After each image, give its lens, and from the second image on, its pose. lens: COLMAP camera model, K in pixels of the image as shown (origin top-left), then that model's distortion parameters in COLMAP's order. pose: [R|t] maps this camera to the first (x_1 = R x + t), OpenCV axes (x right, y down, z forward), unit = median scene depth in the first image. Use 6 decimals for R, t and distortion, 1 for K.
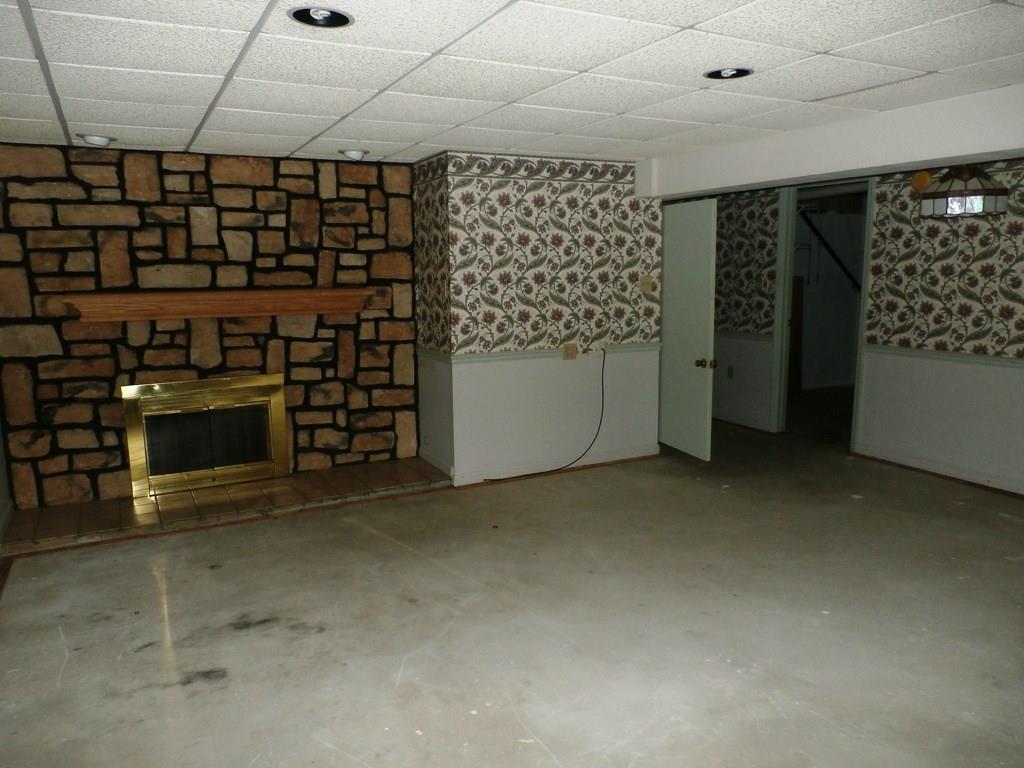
lens RADIAL K [[769.4, 0, 514.3], [0, 769.4, 389.1], [0, 0, 1]] dist [0.005231, 0.002286]
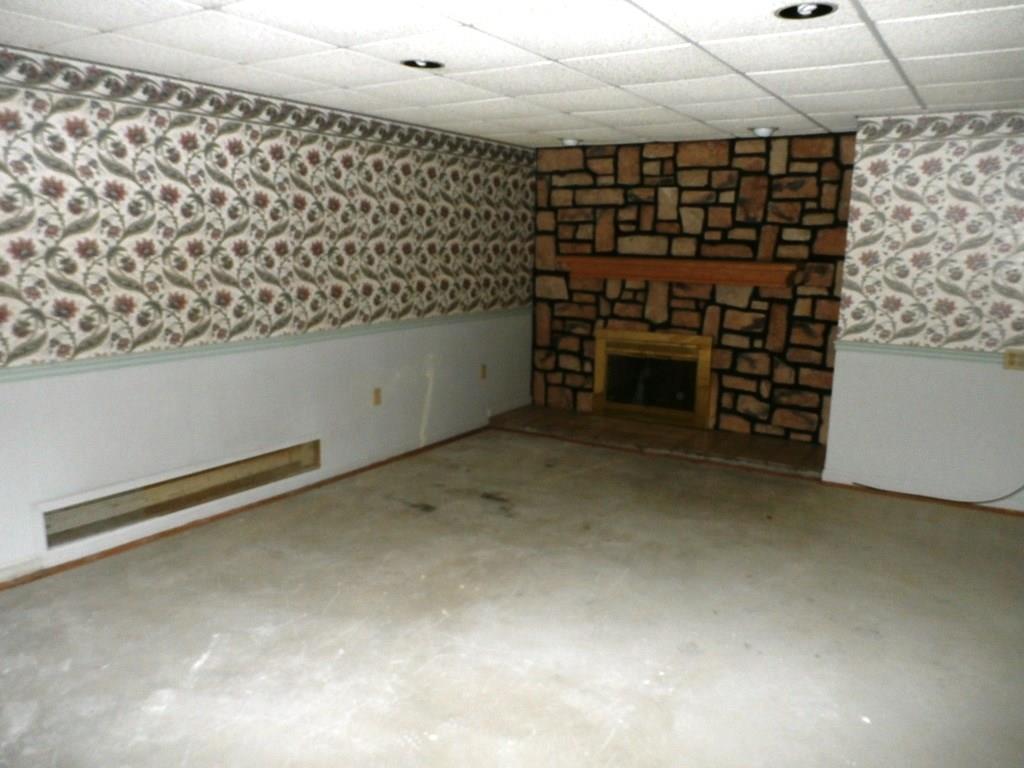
lens RADIAL K [[769.4, 0, 514.3], [0, 769.4, 389.1], [0, 0, 1]] dist [0.005231, 0.002286]
pose [[0.515134, 0.188058, -0.836224, 0.506466], [-0.159771, 0.979601, 0.121879, -0.037492], [0.842087, 0.070821, 0.534672, 0.182418]]
